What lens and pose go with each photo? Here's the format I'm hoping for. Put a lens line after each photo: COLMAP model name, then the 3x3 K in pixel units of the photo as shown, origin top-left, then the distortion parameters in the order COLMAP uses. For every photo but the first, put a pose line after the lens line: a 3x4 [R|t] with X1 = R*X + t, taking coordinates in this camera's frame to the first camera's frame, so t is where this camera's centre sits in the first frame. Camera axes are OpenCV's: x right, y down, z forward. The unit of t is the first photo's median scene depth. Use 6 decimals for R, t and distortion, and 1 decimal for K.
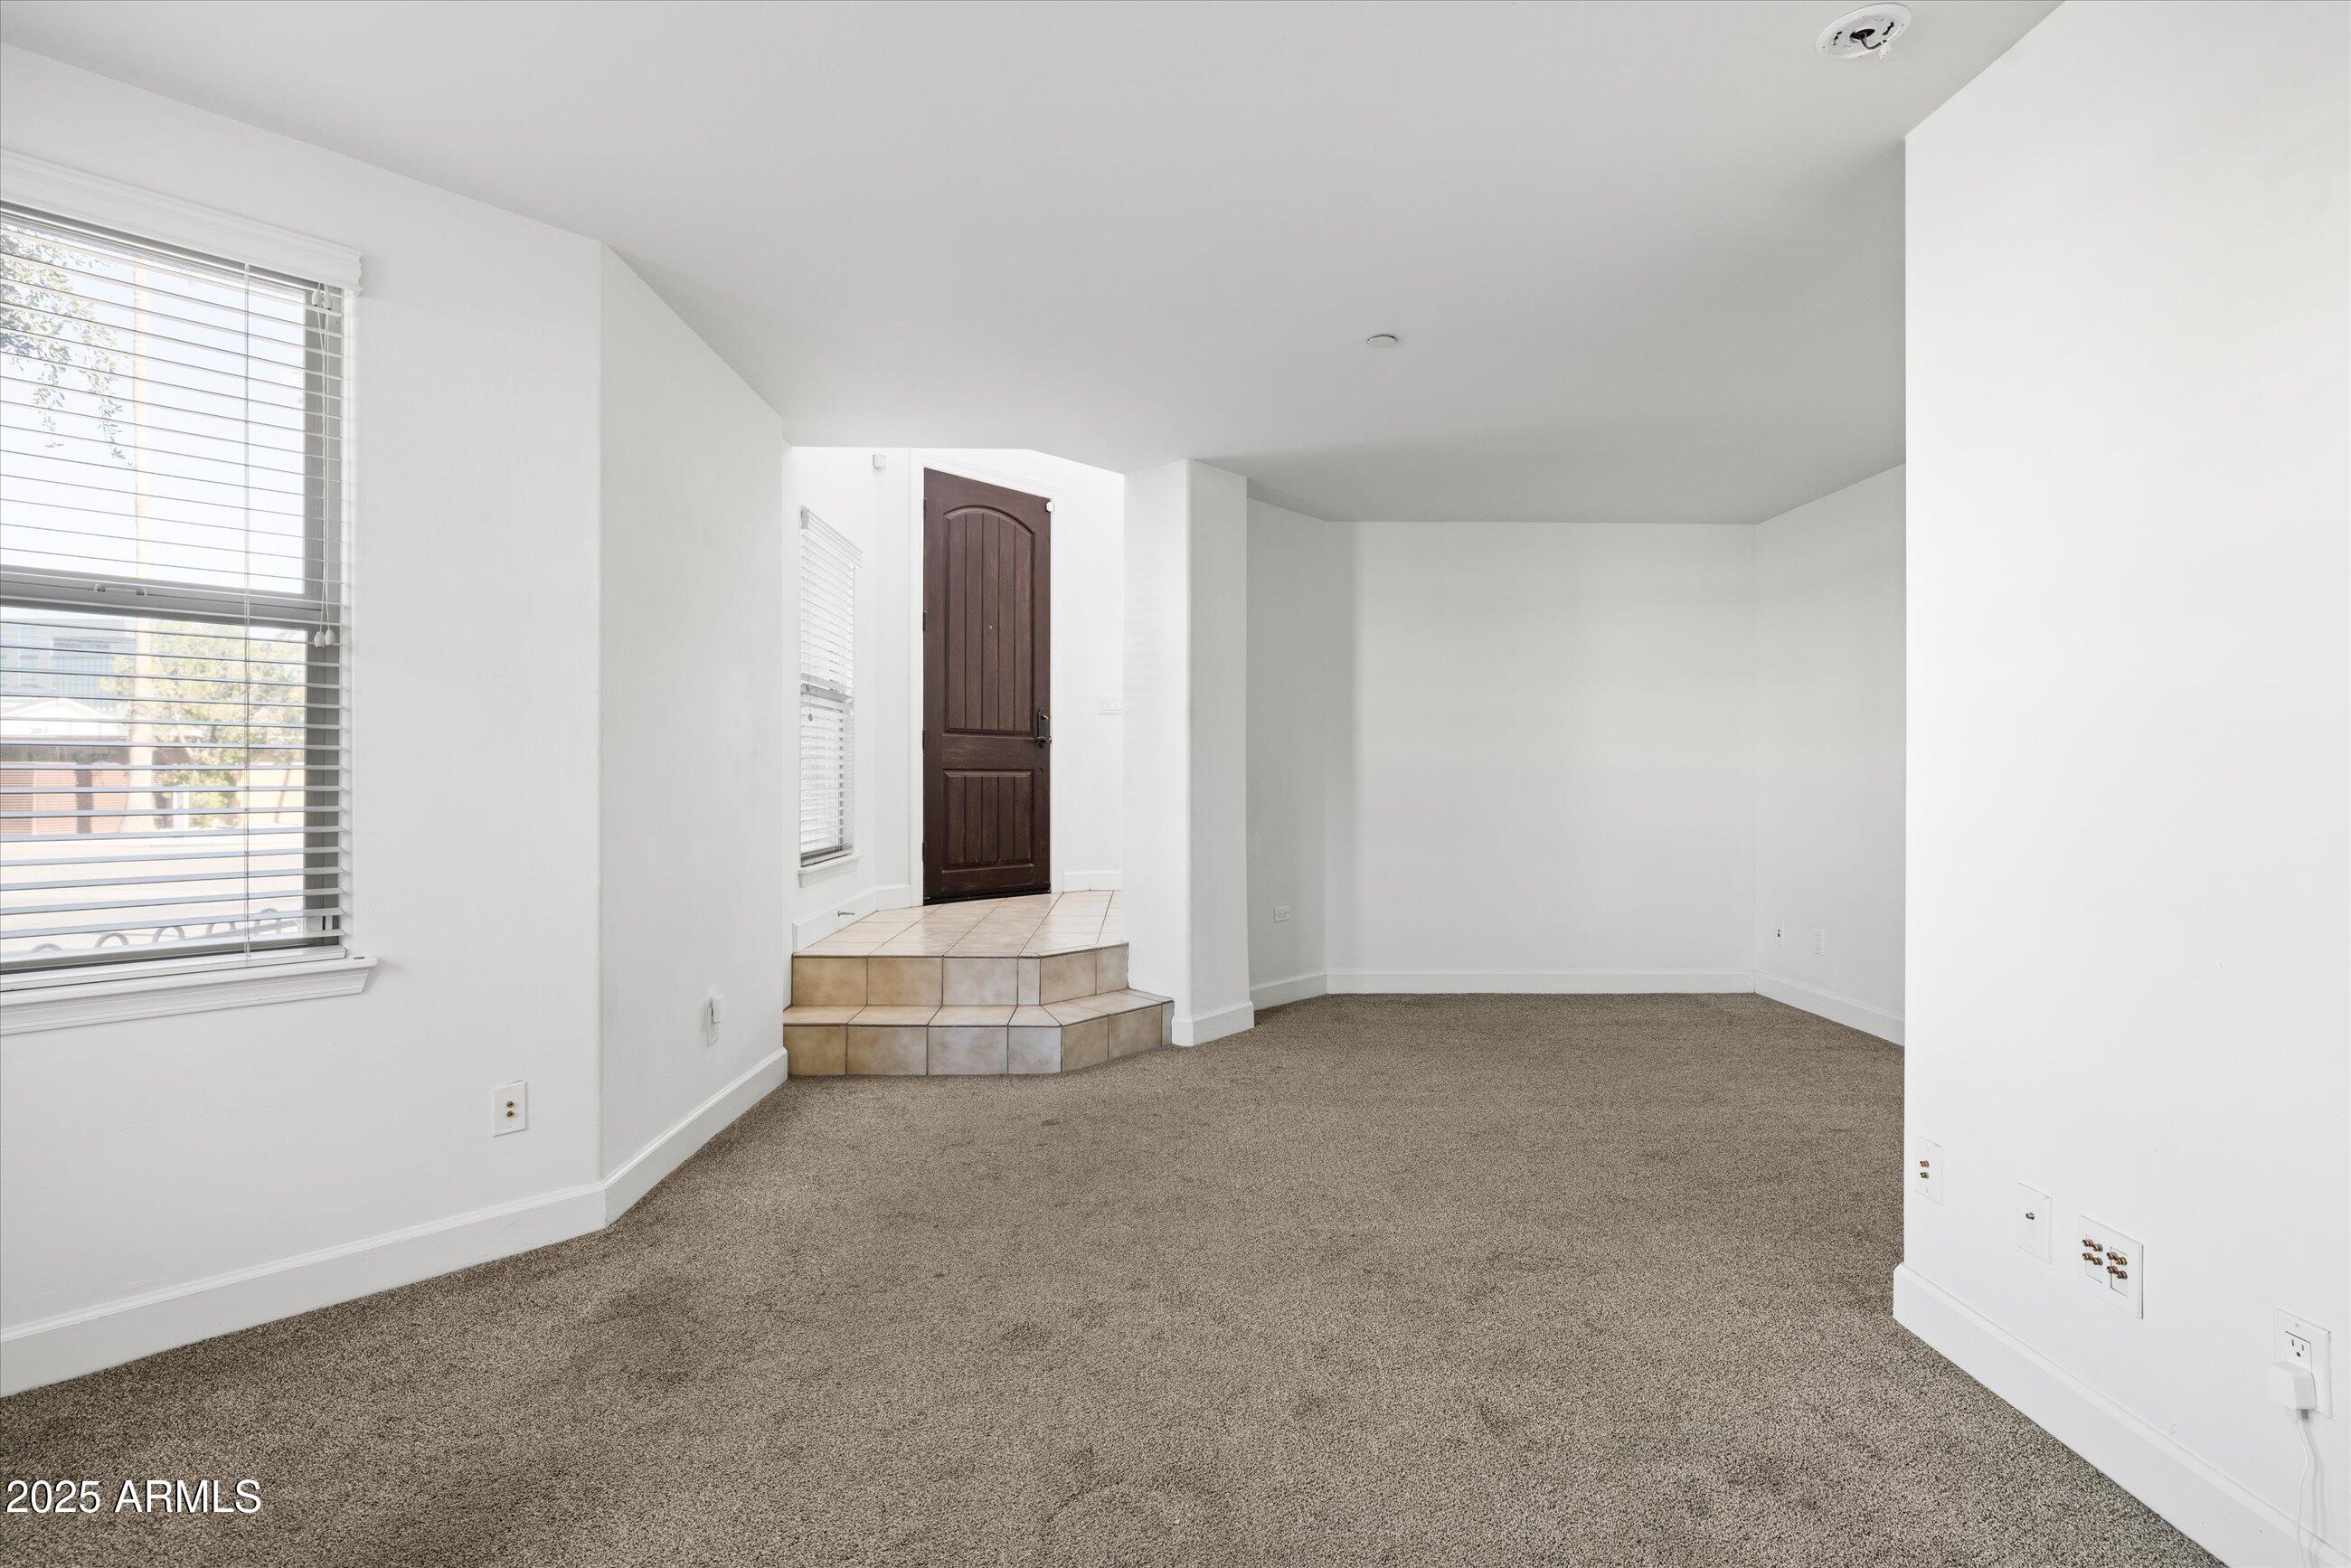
lens RADIAL K [[1091.3, 0, 1175.5], [0, 1091.3, 784.0], [0, 0, 1]] dist [-0.000616, 0.000110]
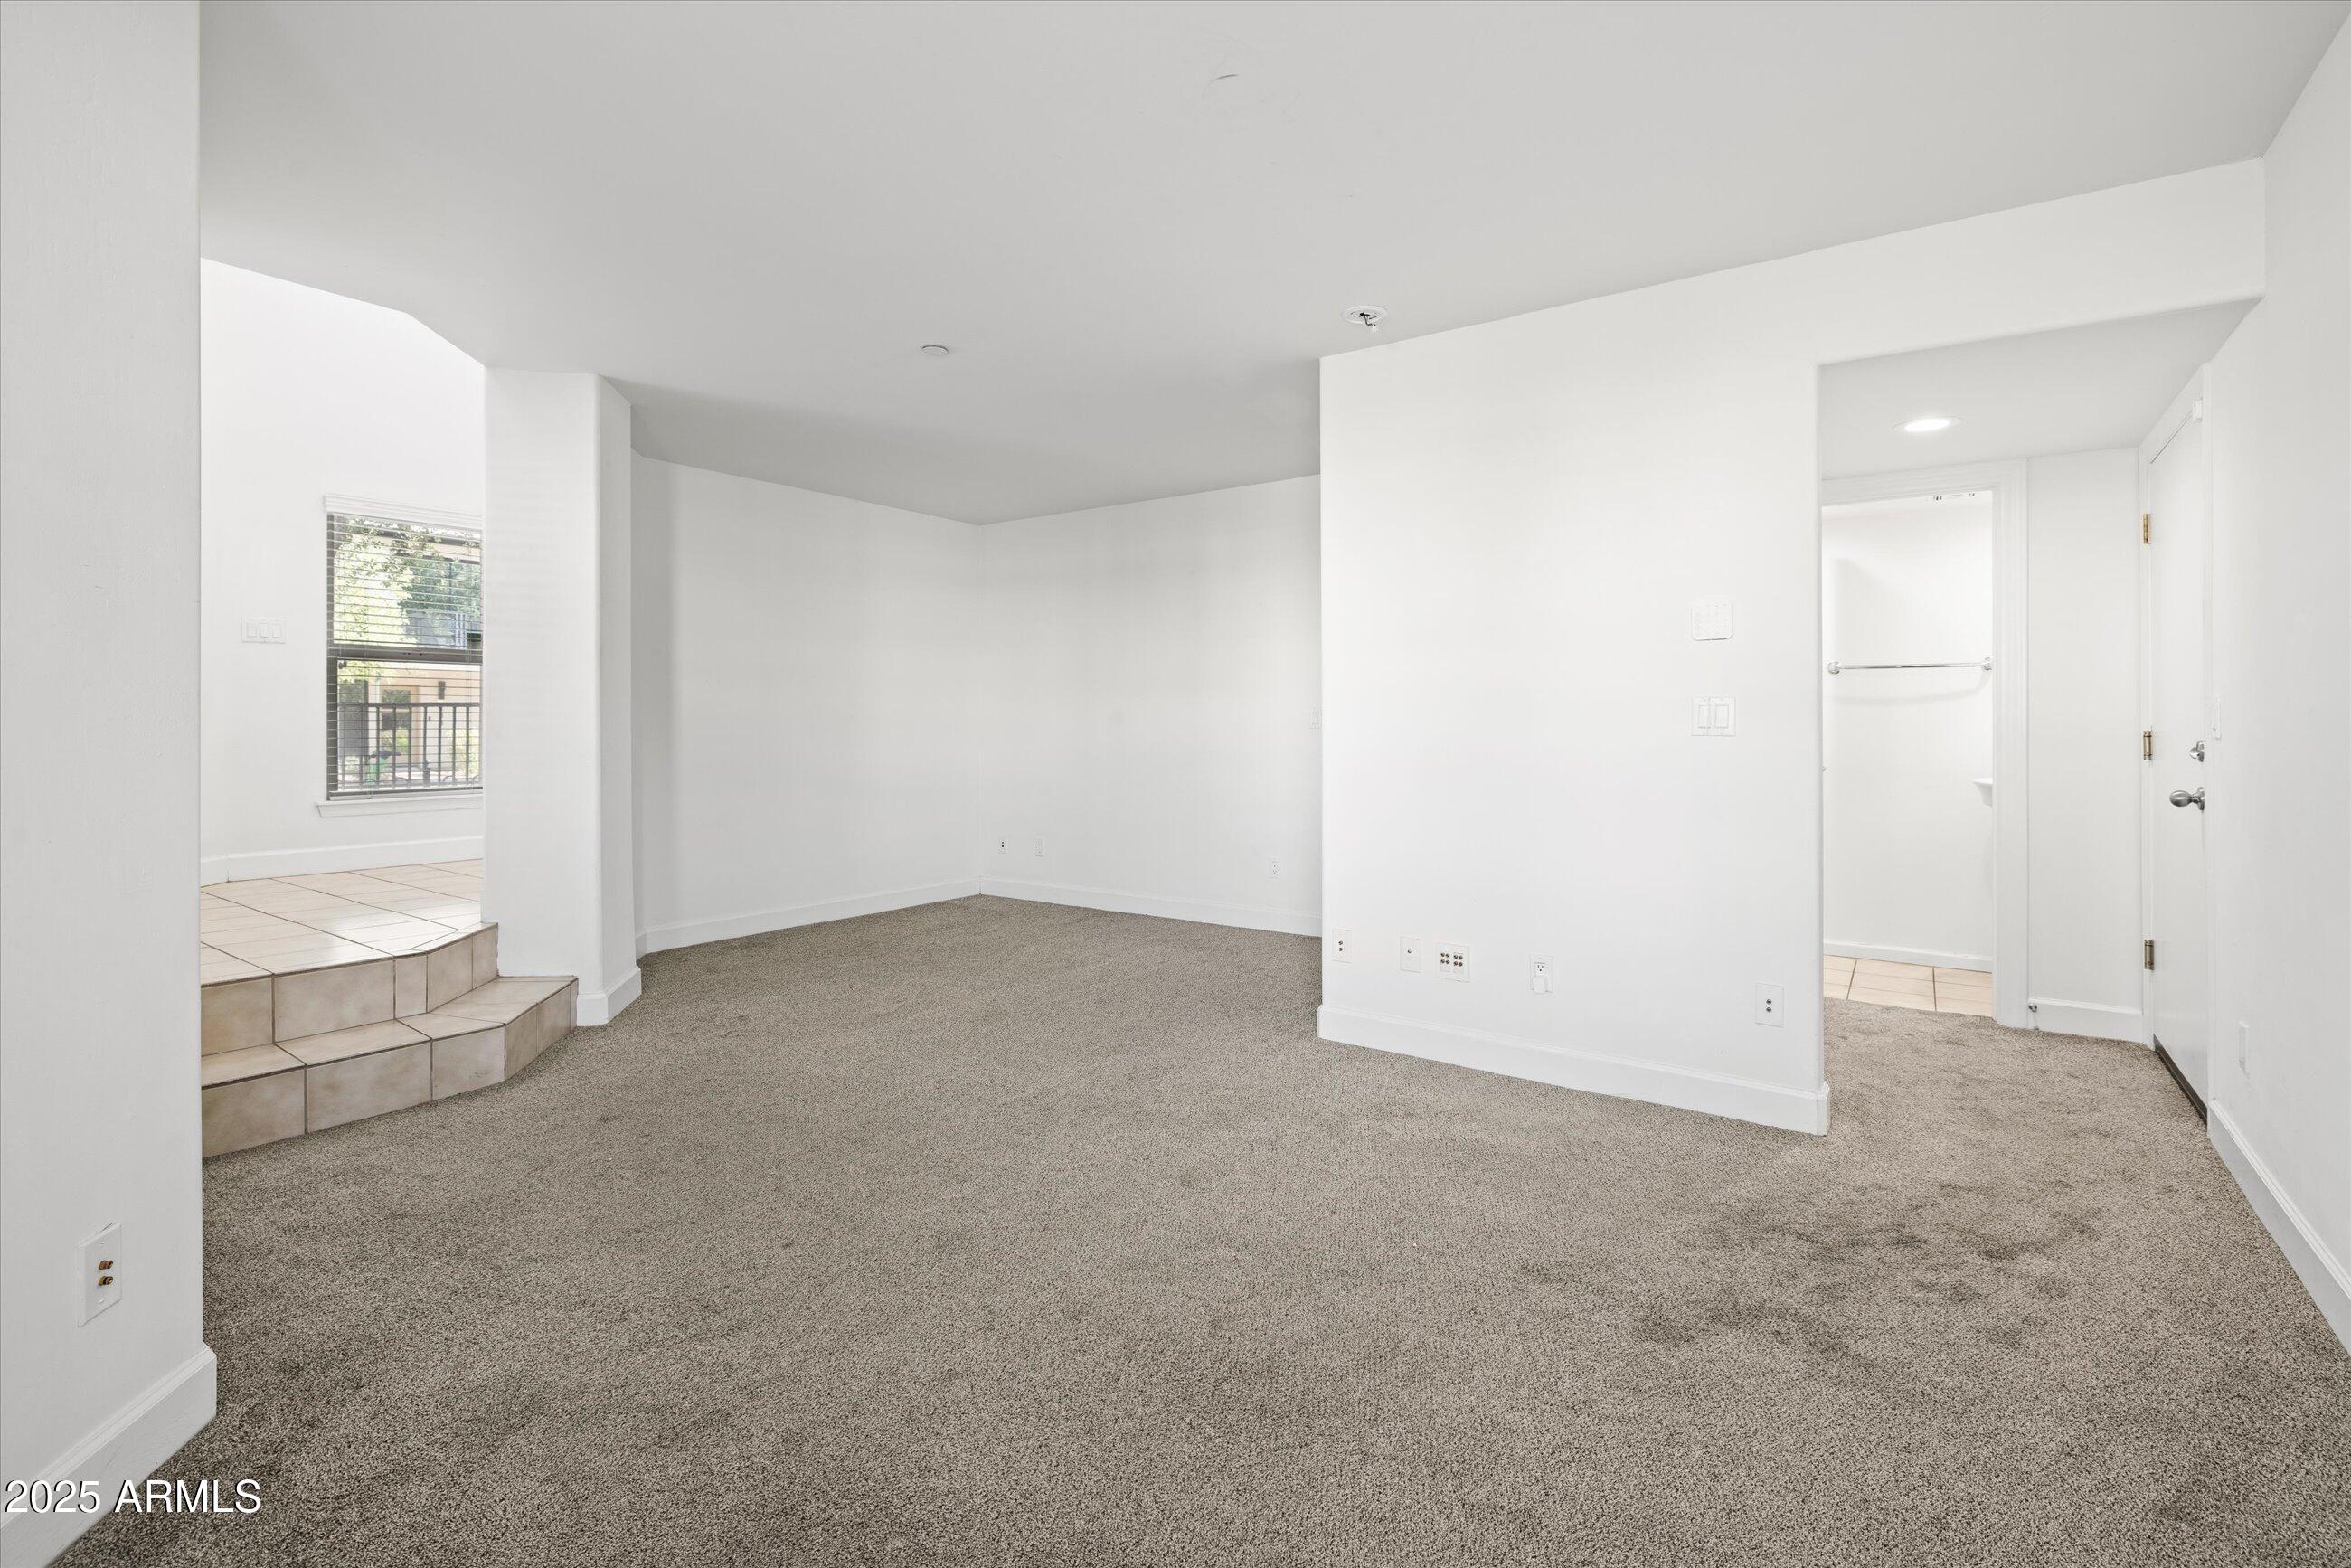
lens RADIAL K [[1076.6, 0, 1177.8], [0, 1076.6, 721.4], [0, 0, 1]] dist [0.000863, 0.000062]
pose [[0.592523, -0.003220, 0.805547, -0.463968], [0.008509, 0.999961, -0.002261, -0.005261], [-0.805508, 0.008194, 0.592528, 0.090640]]
